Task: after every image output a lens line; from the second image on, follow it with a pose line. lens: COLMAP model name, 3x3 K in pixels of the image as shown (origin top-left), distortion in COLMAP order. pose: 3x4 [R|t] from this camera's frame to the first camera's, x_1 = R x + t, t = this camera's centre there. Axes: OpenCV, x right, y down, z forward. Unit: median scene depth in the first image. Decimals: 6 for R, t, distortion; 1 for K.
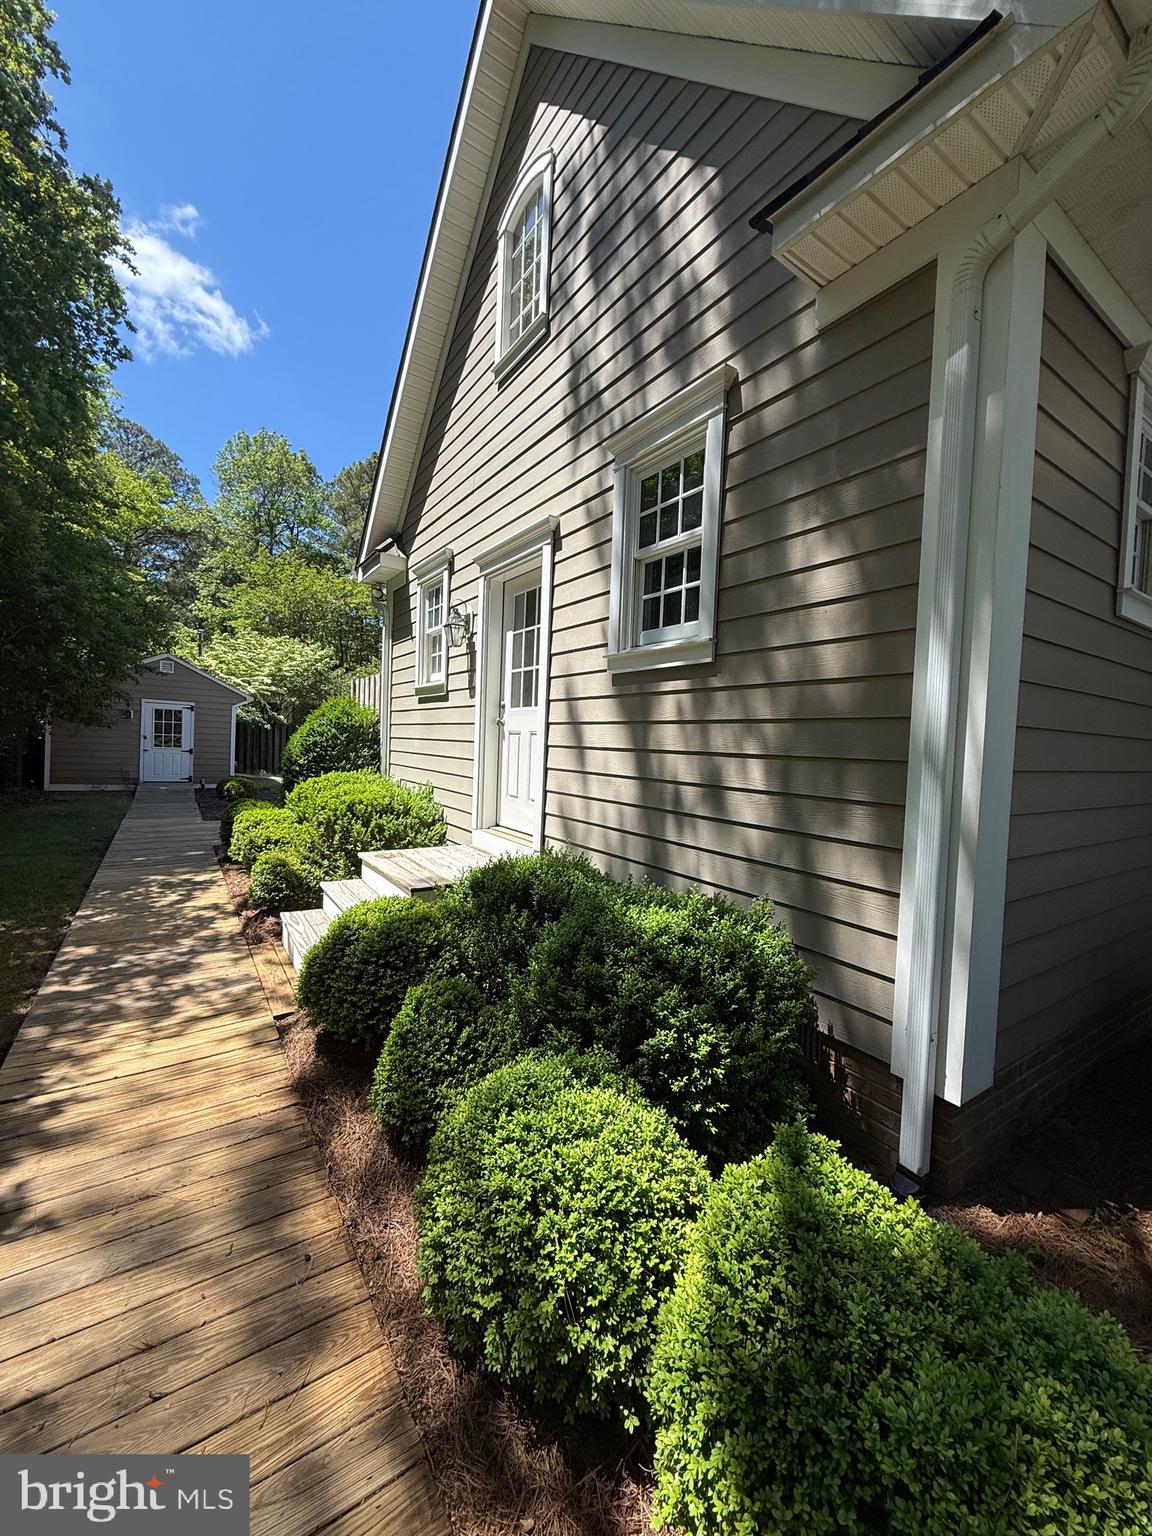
lens RADIAL K [[610.8, 0, 578.5], [0, 610.8, 760.2], [0, 0, 1]] dist [0.002465, 0.000024]
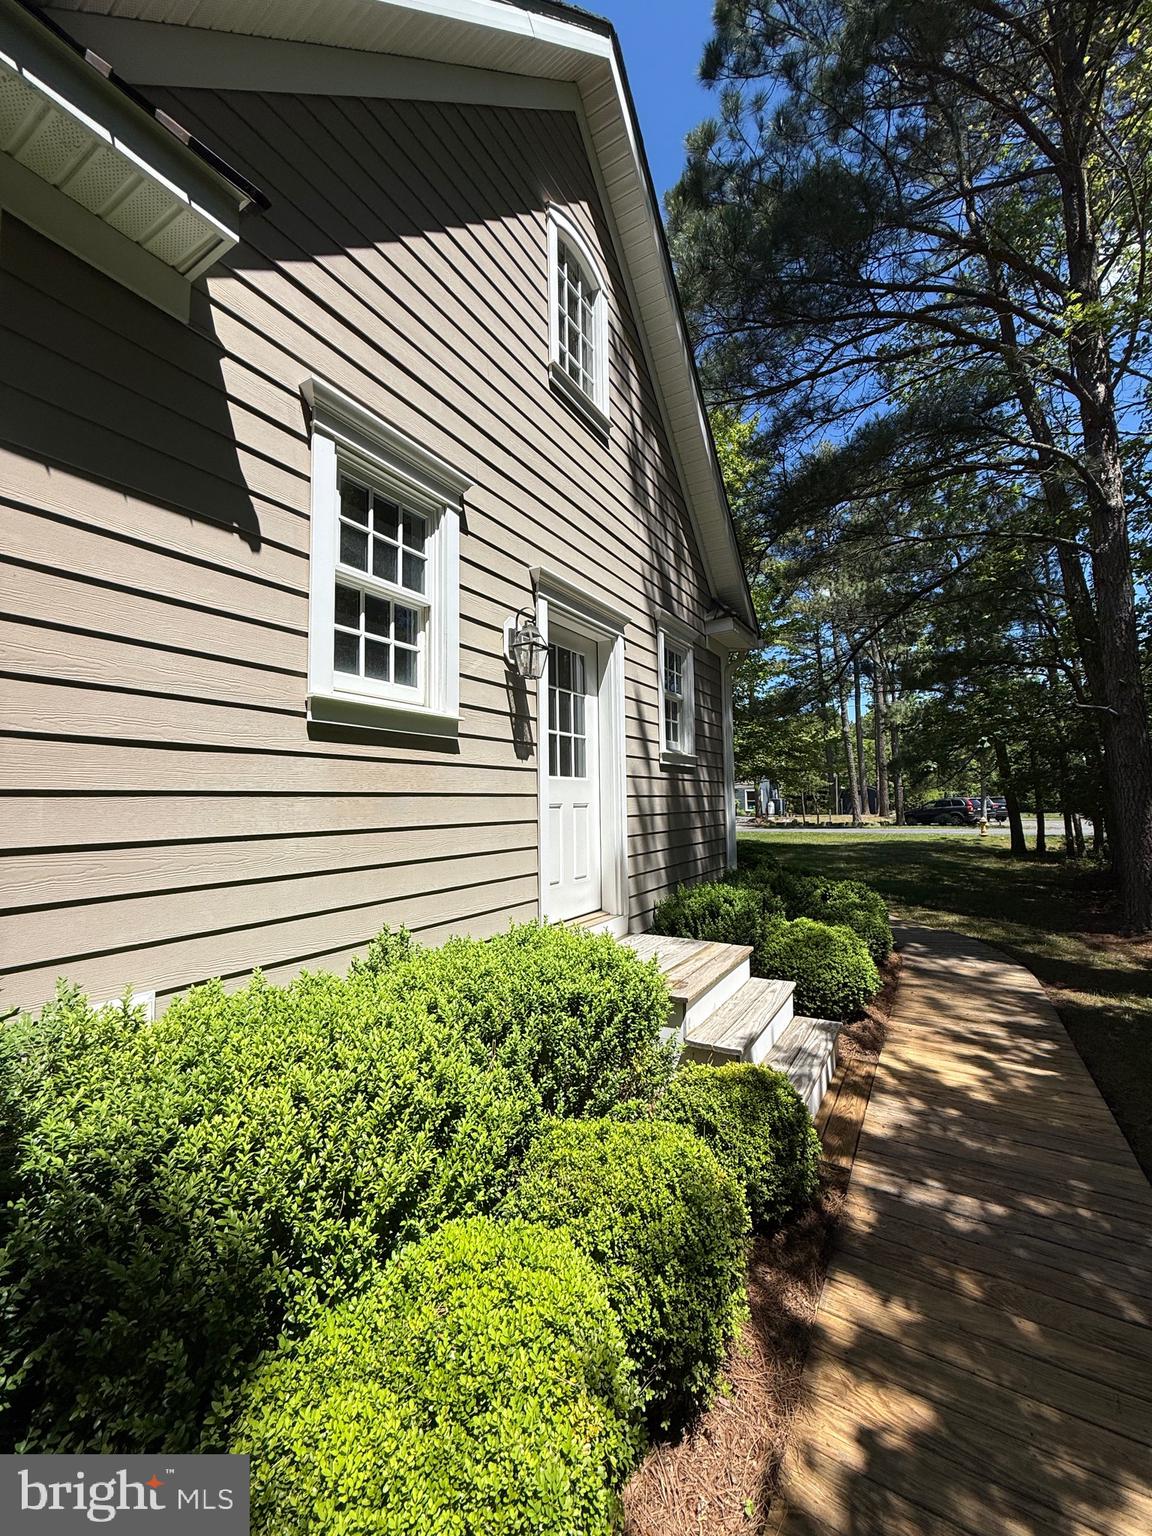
lens RADIAL K [[610.8, 0, 576.4], [0, 610.8, 783.9], [0, 0, 1]] dist [0.002465, 0.000024]
pose [[-0.427871, 0.012382, 0.903755, -0.759871], [0.043238, 0.999042, 0.006783, -0.069708], [-0.902805, 0.041979, -0.427997, 1.158665]]
